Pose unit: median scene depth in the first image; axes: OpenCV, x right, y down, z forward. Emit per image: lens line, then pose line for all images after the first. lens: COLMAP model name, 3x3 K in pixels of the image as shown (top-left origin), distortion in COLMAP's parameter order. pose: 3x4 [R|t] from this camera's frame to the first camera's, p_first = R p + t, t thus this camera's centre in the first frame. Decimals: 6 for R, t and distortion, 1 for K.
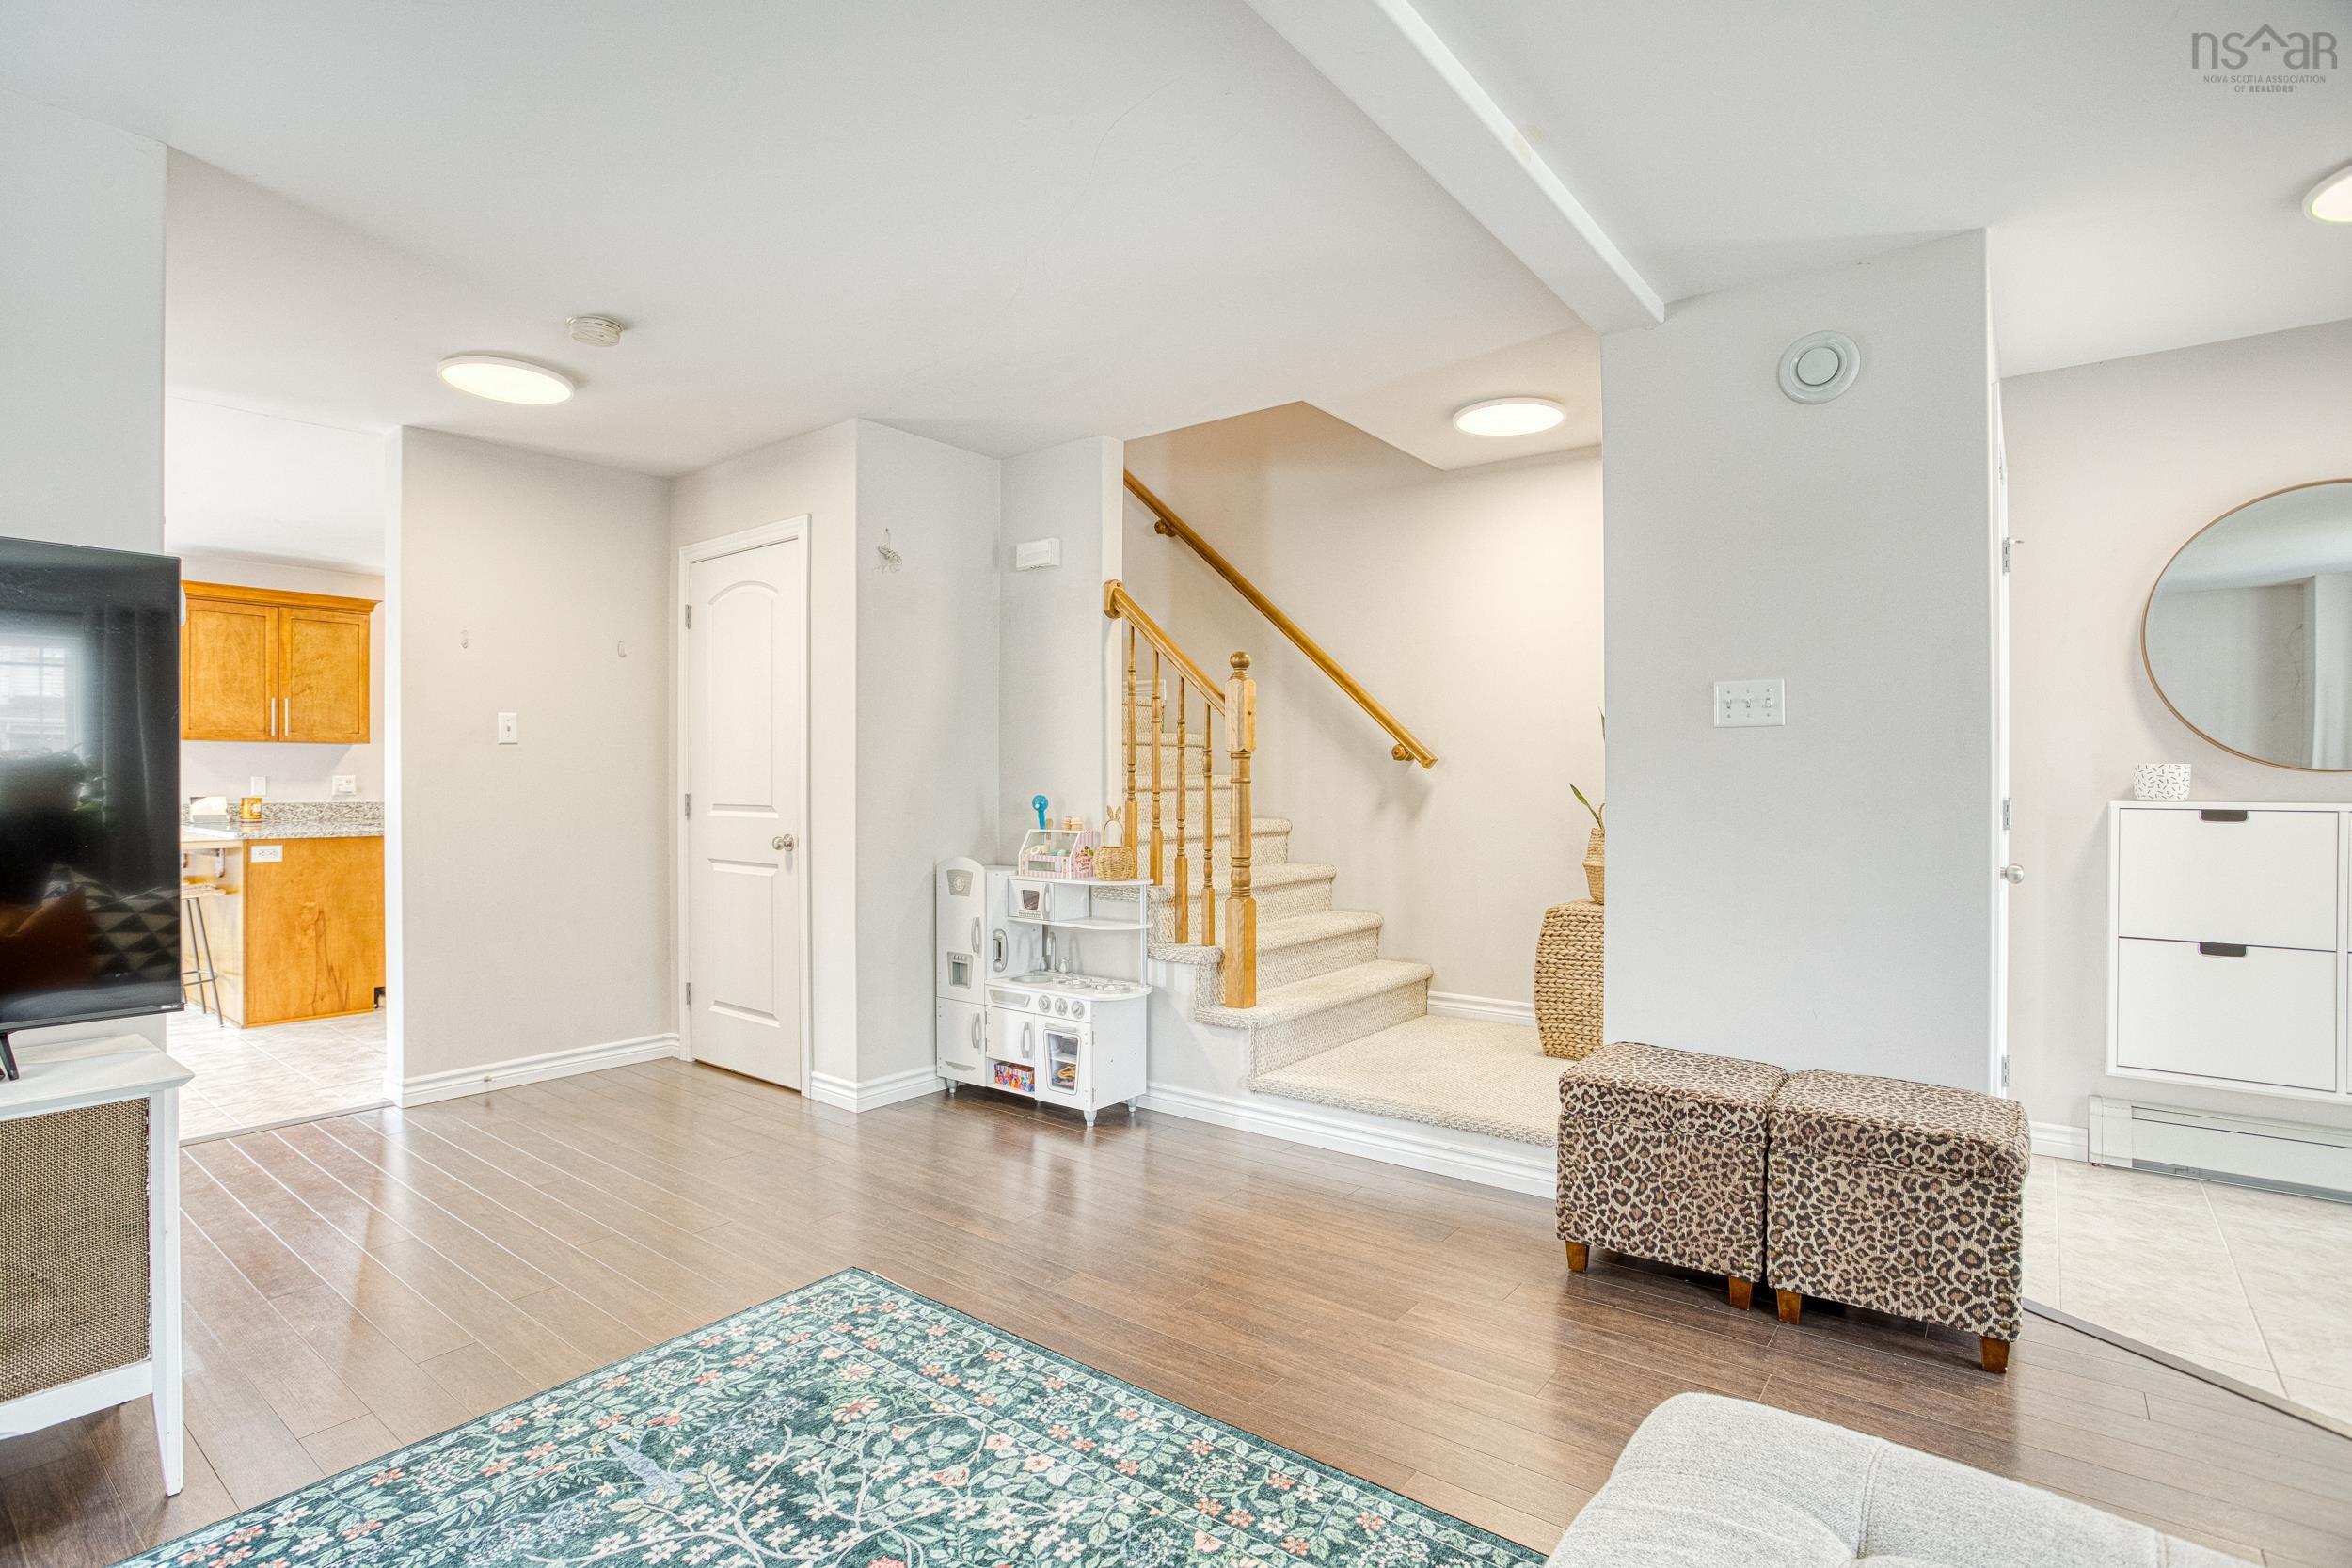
lens RADIAL K [[1143.4, 0, 1162.1], [0, 1143.4, 781.0], [0, 0, 1]] dist [-0.073117, 0.031988]
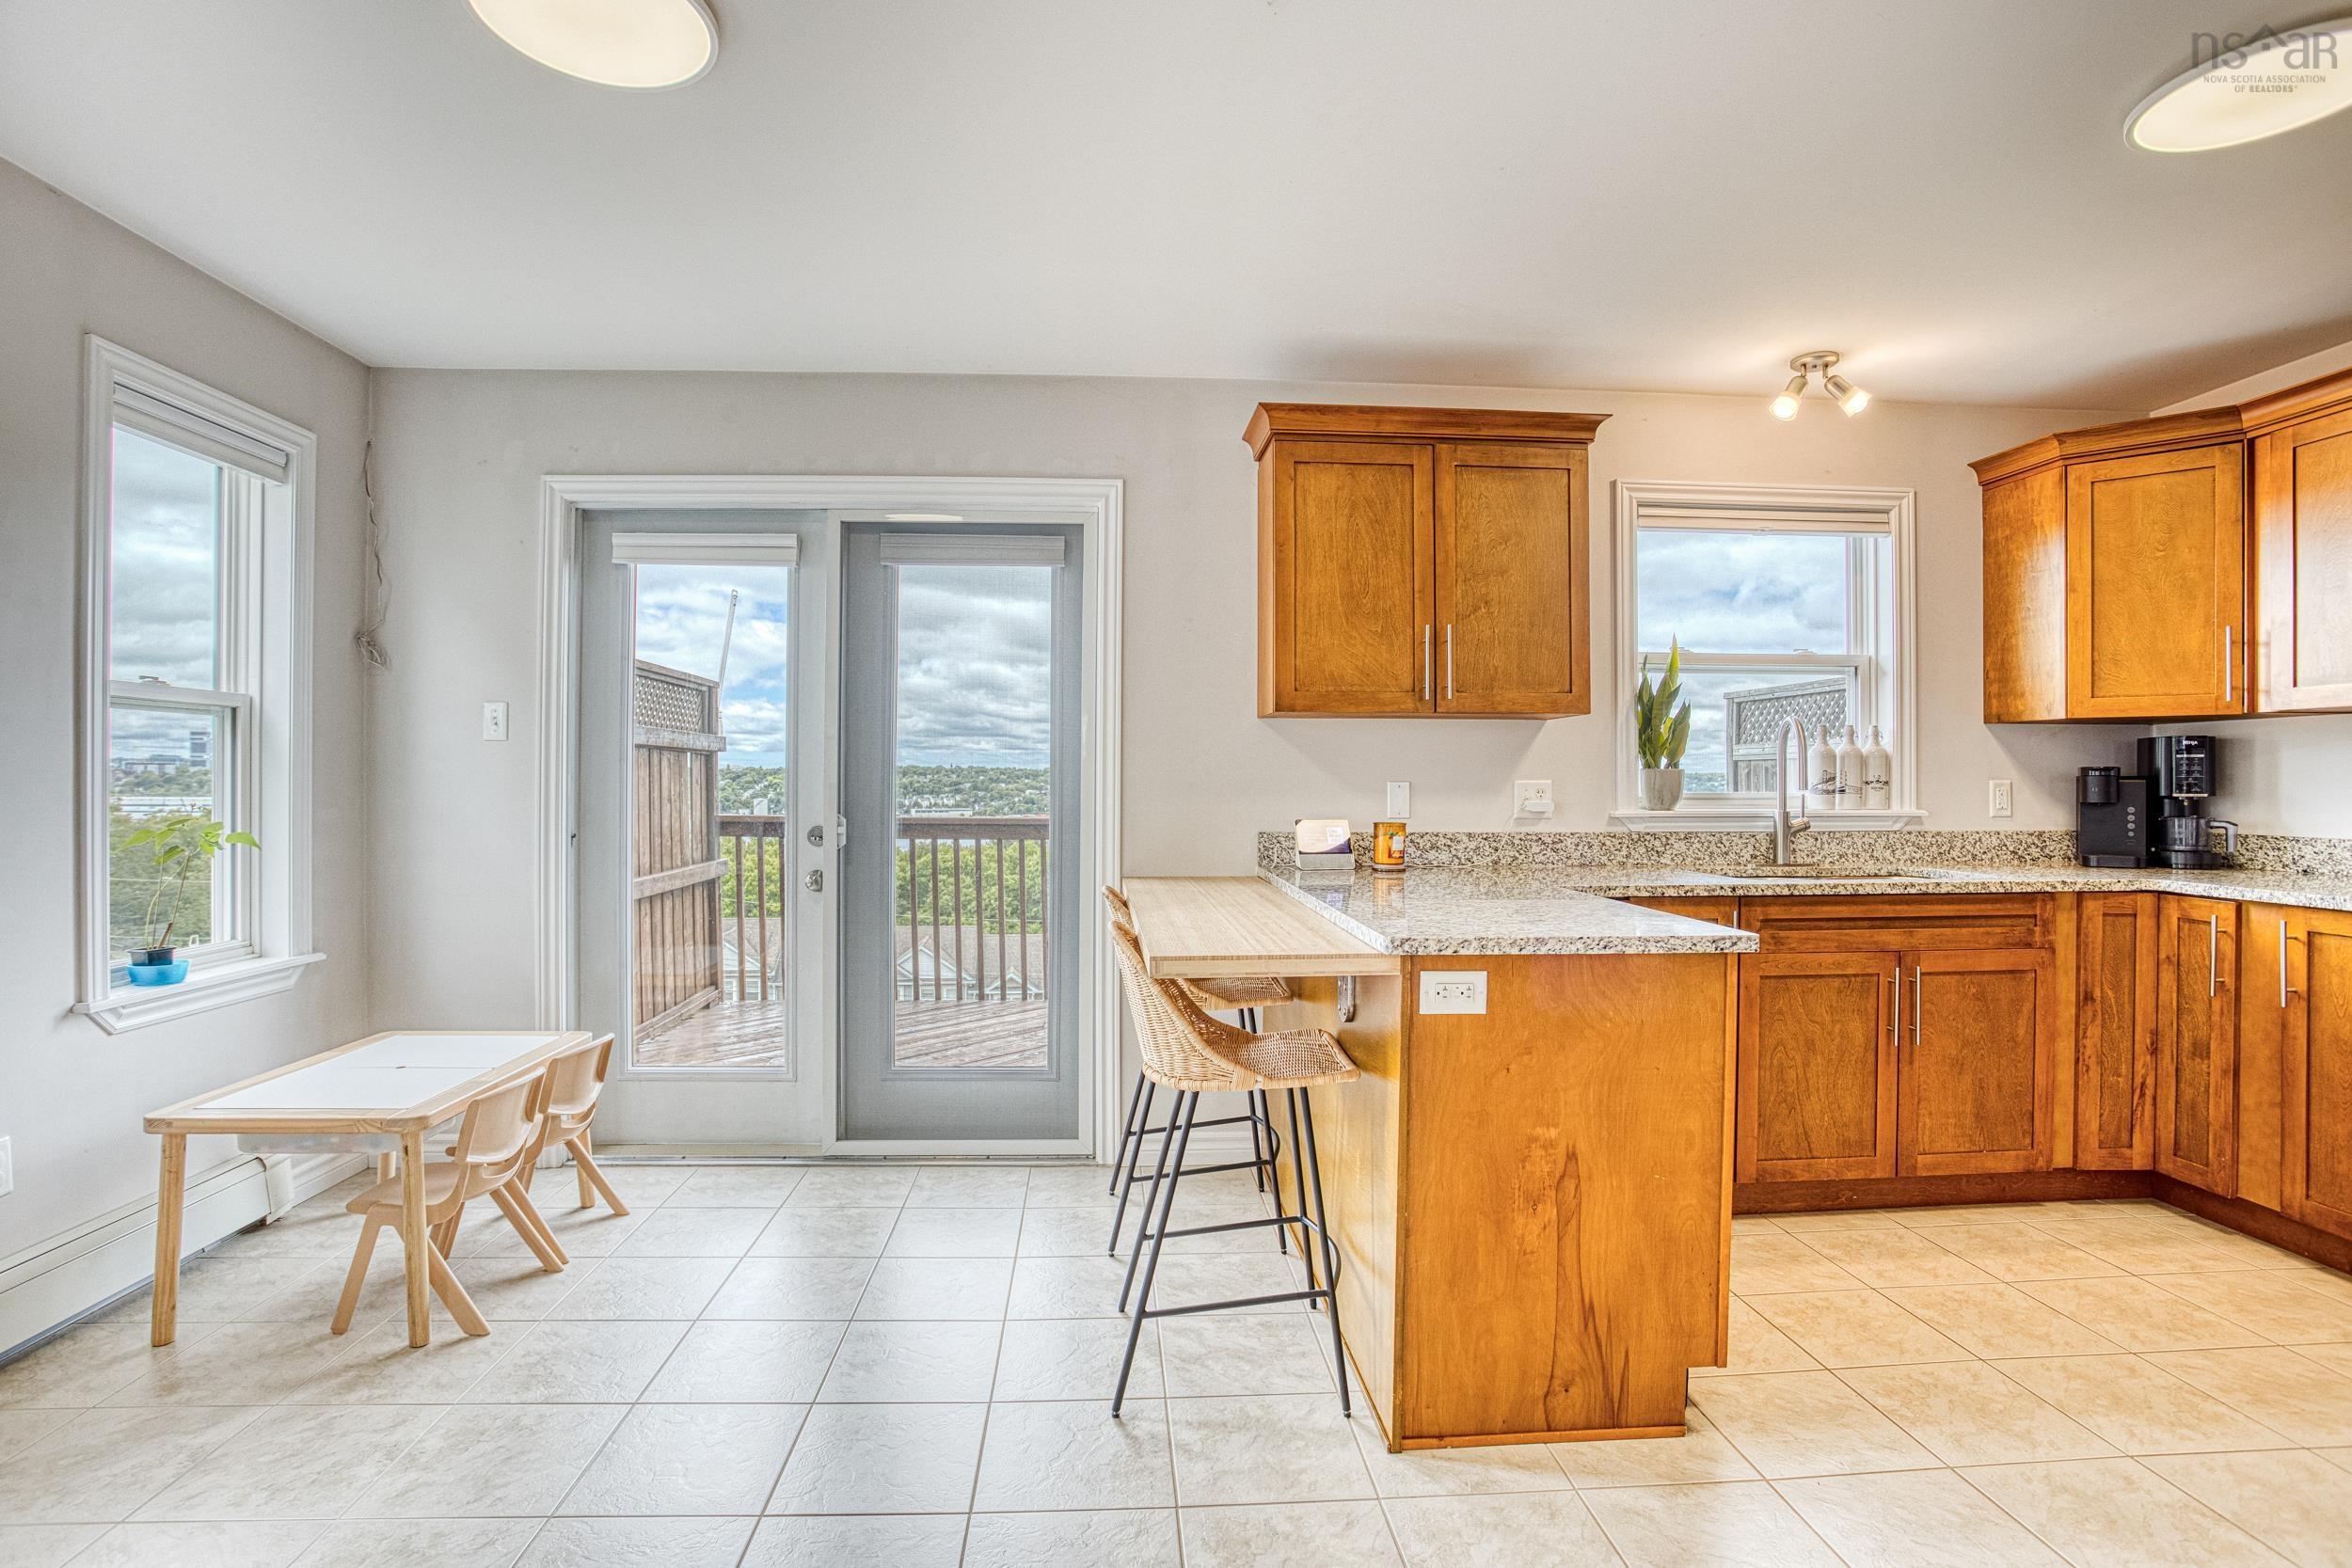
lens RADIAL K [[1151.2, 0, 1167.6], [0, 1151.2, 776.2], [0, 0, 1]] dist [-0.073988, 0.031606]
pose [[0.666685, -0.000737, -0.745339, -1.231516], [-0.005653, 0.999966, -0.006046, -0.007131], [0.745318, 0.008244, 0.666658, 1.407153]]
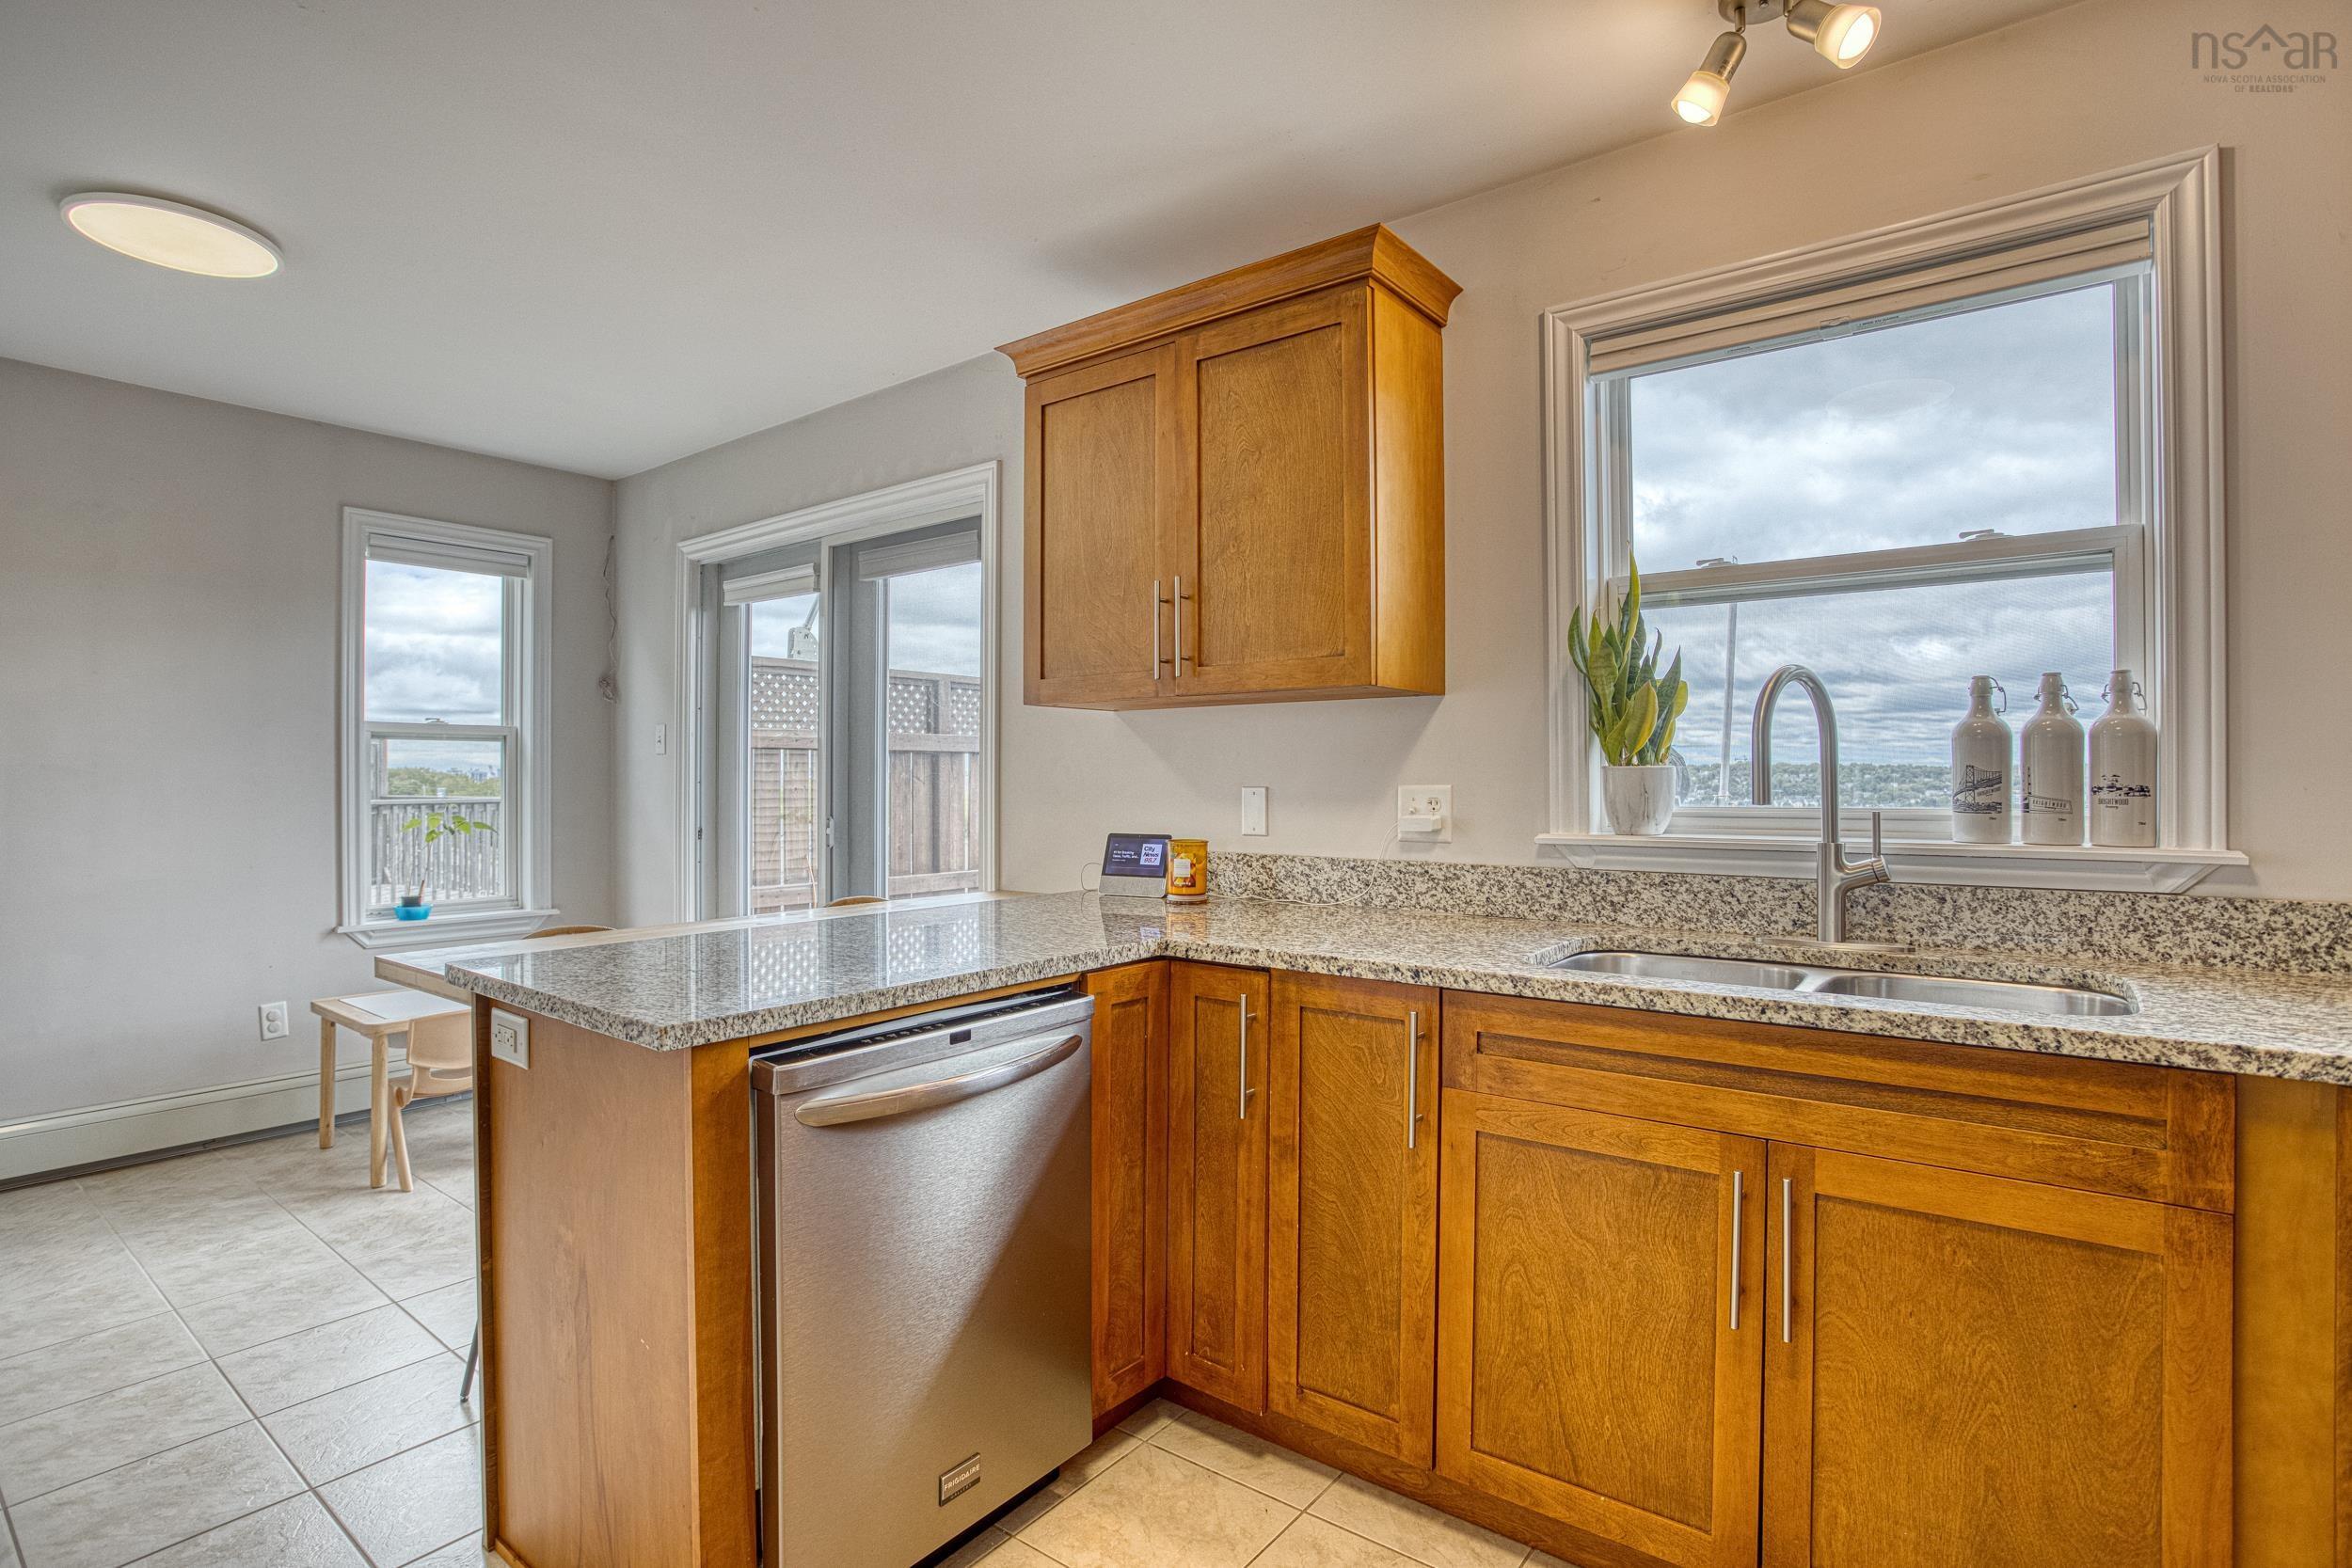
lens RADIAL K [[1143.4, 0, 1162.1], [0, 1143.4, 781.0], [0, 0, 1]] dist [-0.073117, 0.031988]
pose [[0.009100, 0.001221, -0.999958, -1.027457], [-0.003067, 0.999995, 0.001193, -0.017279], [0.999954, 0.003056, 0.009104, 2.468735]]
